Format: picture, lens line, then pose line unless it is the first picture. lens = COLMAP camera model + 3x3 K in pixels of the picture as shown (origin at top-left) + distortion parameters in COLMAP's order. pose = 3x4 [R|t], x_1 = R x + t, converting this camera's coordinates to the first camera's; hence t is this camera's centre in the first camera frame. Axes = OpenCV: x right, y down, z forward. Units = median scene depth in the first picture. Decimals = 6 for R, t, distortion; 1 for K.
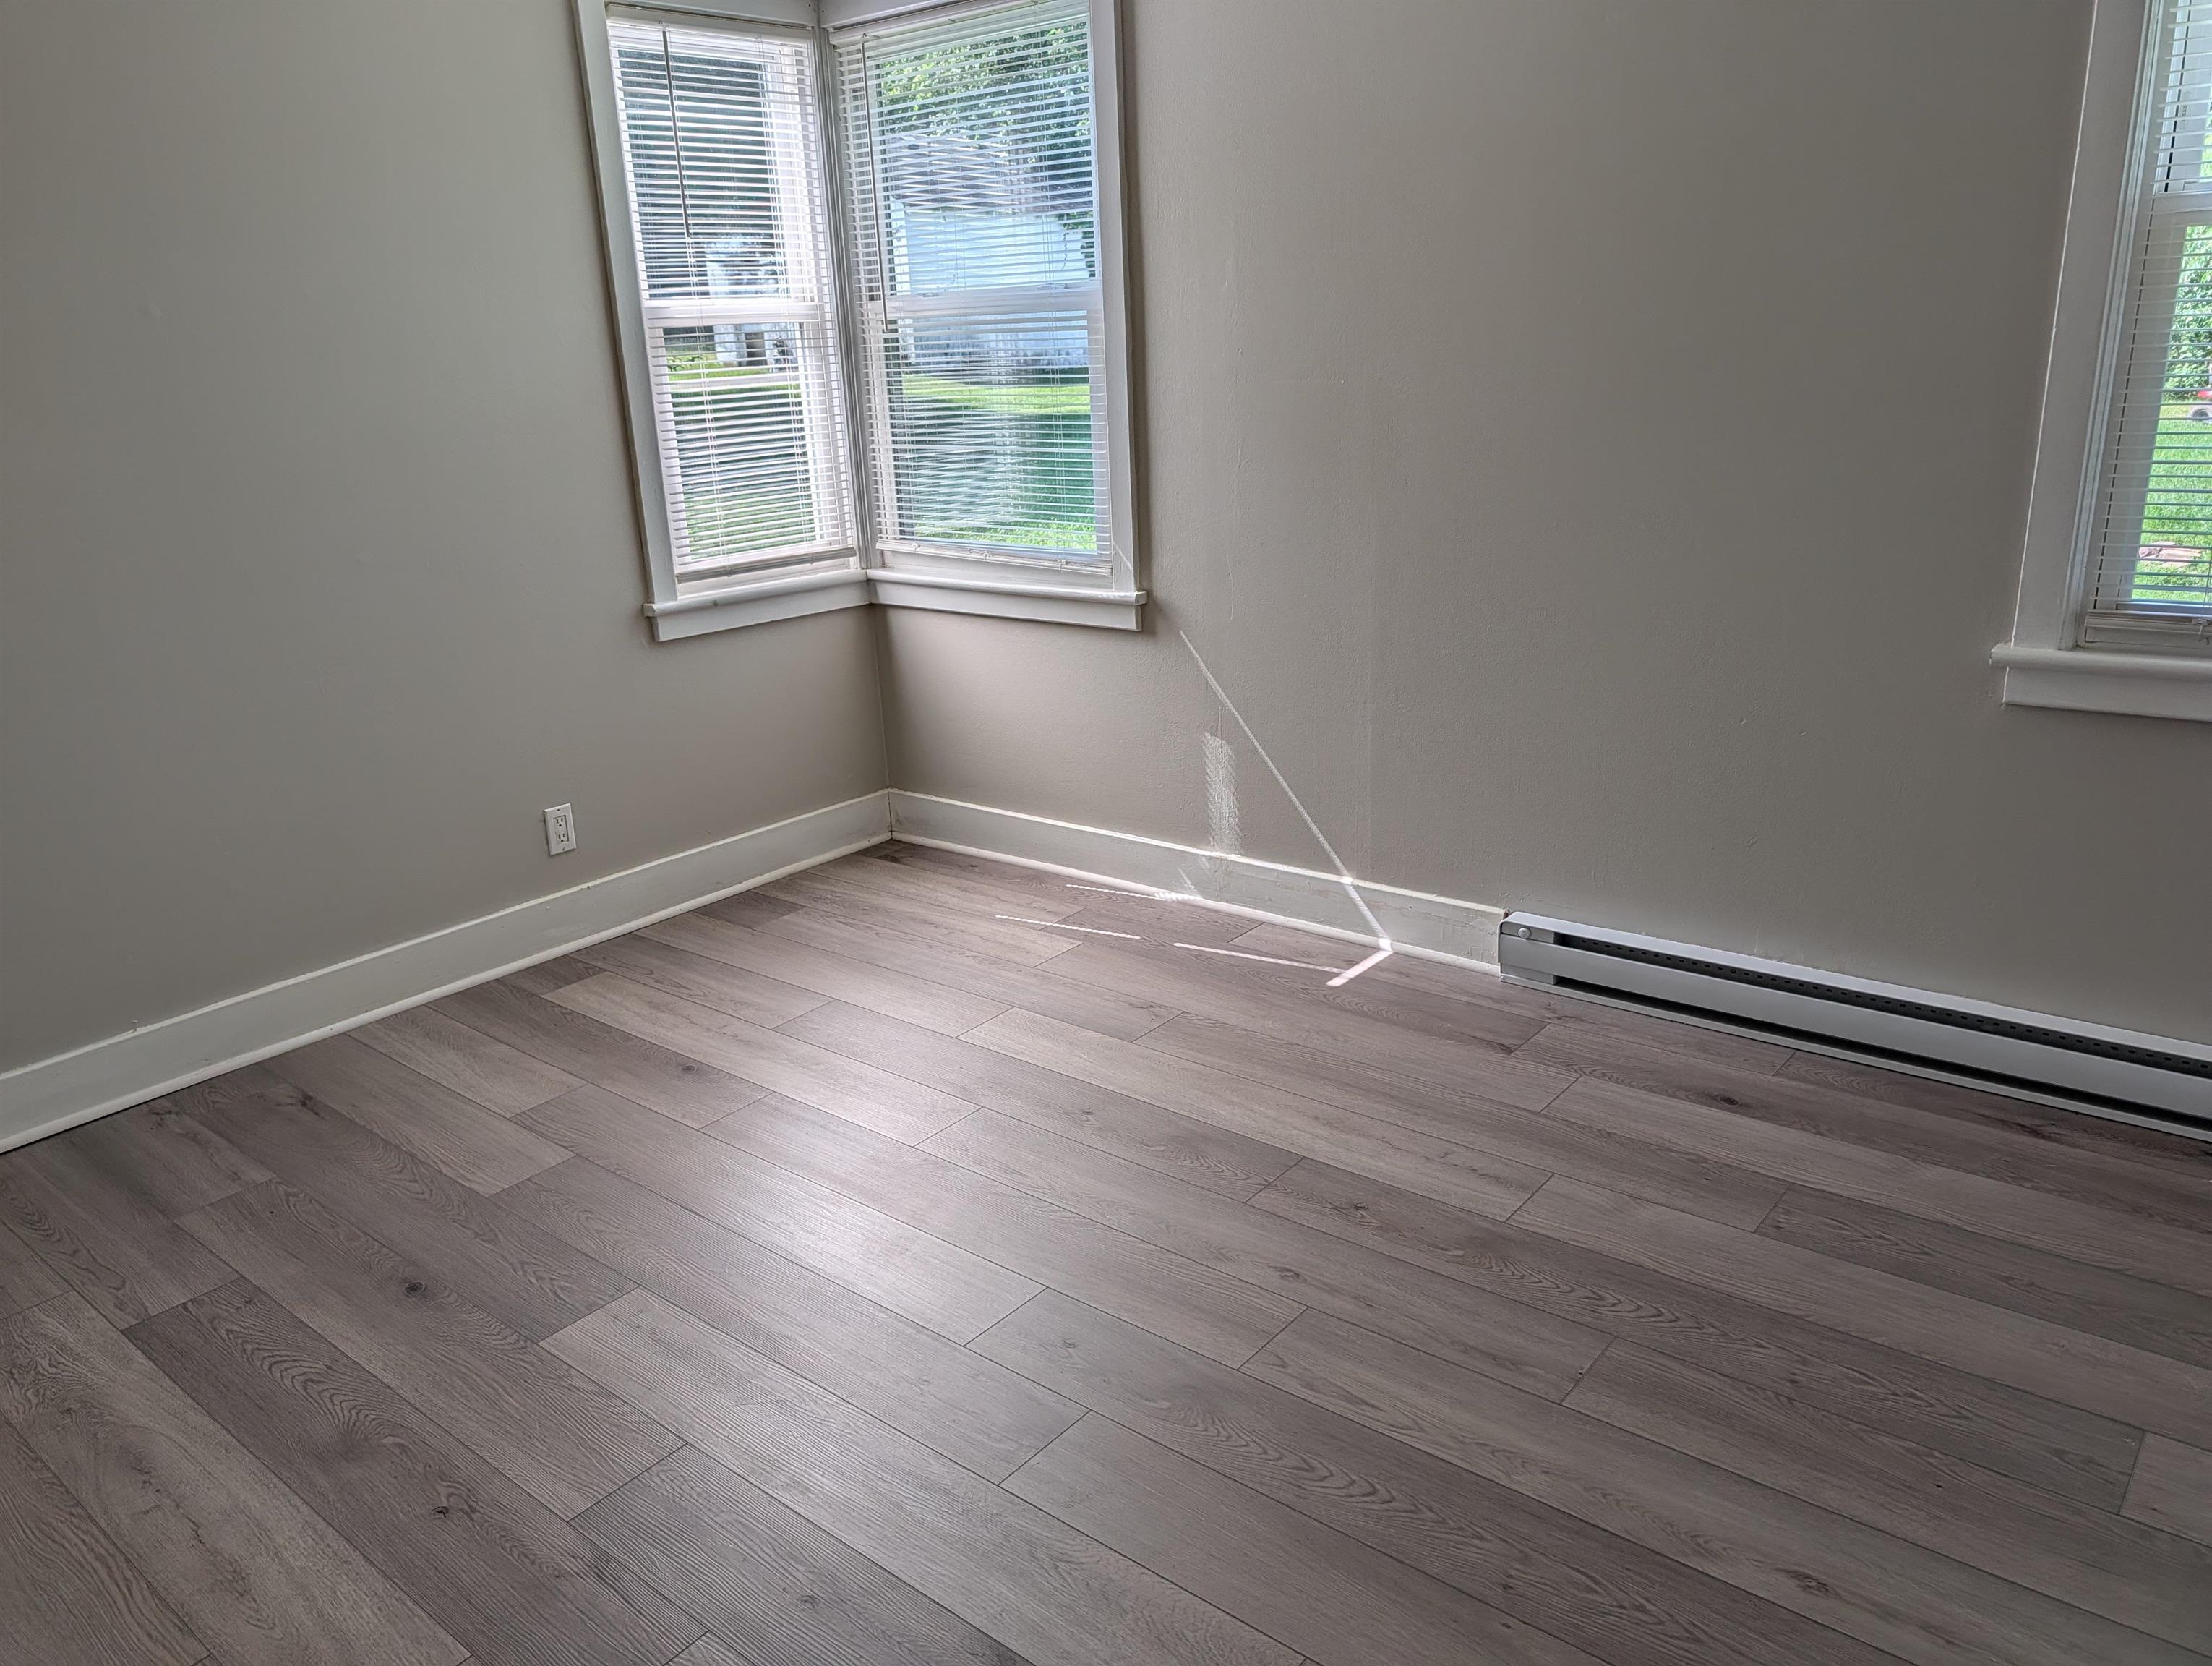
lens RADIAL K [[1616.6, 0, 1072.5], [0, 1616.6, 833.5], [0, 0, 1]] dist [0.046830, -0.073166]
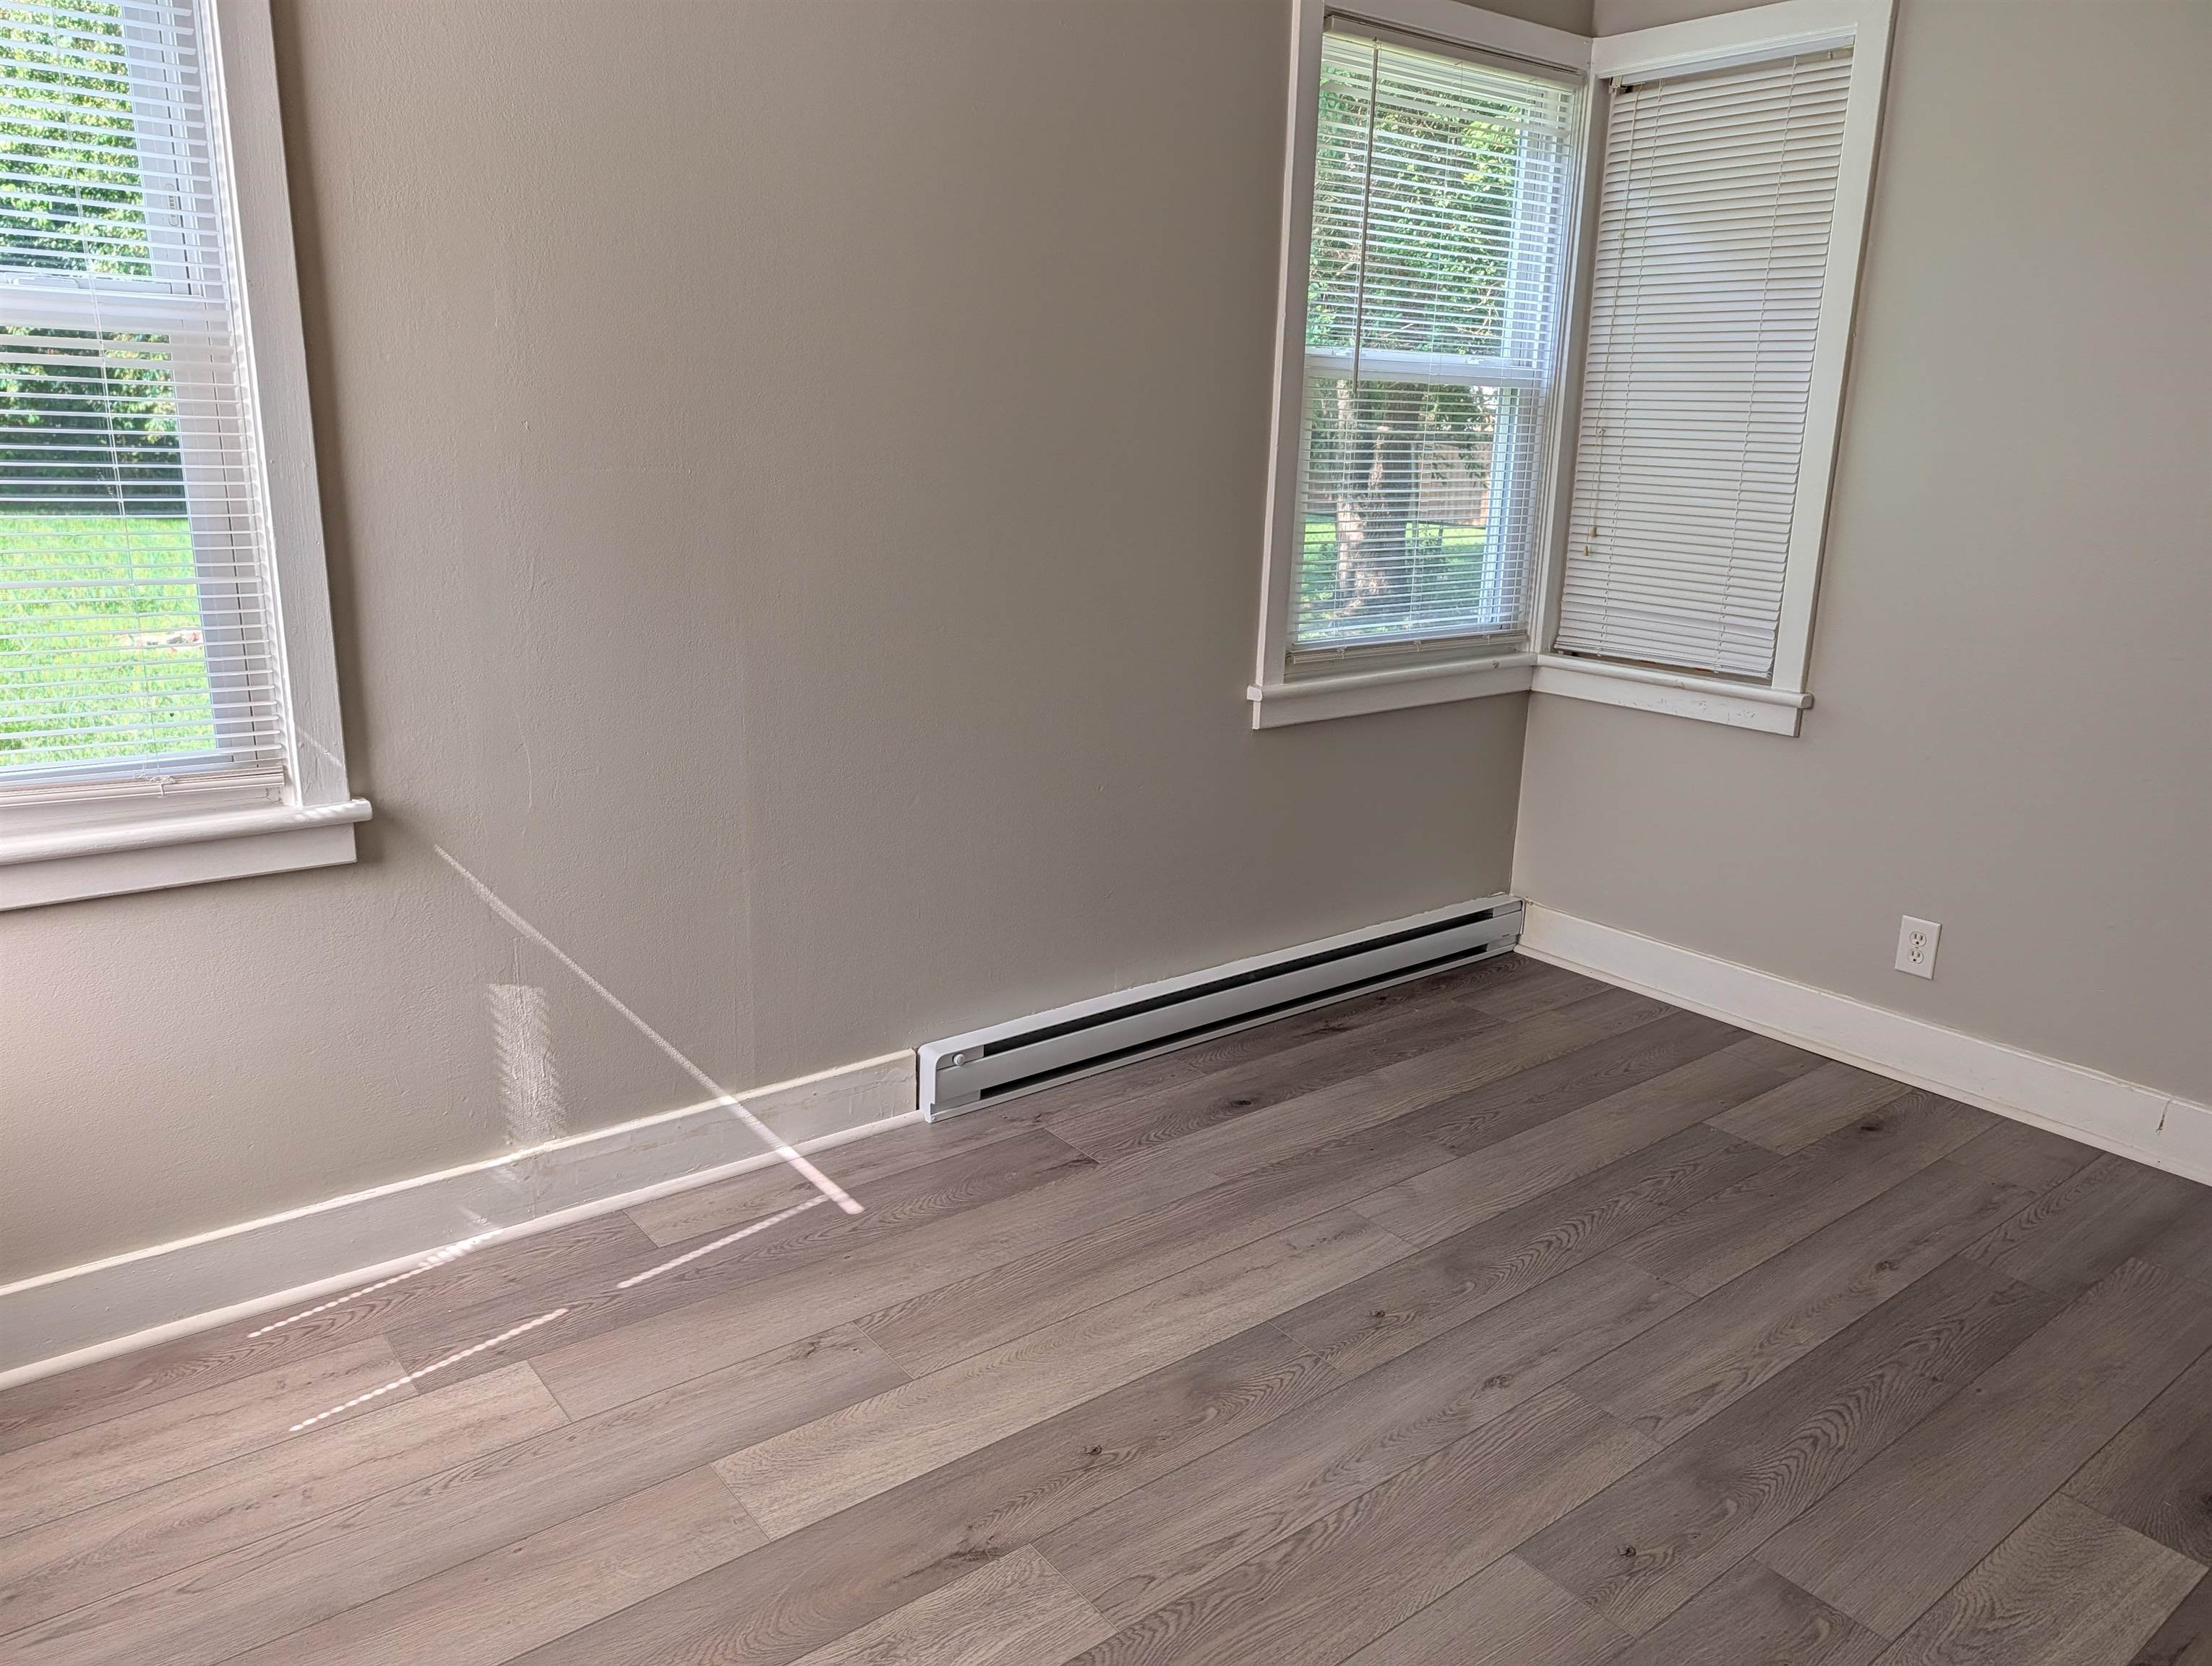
lens RADIAL K [[1616.6, 0, 1072.5], [0, 1616.6, 833.5], [0, 0, 1]] dist [0.046830, -0.073166]
pose [[0.173900, -0.199621, 0.964319, -0.604137], [0.245253, 0.957164, 0.153912, -0.197935], [-0.953735, 0.209737, 0.215408, 0.737640]]
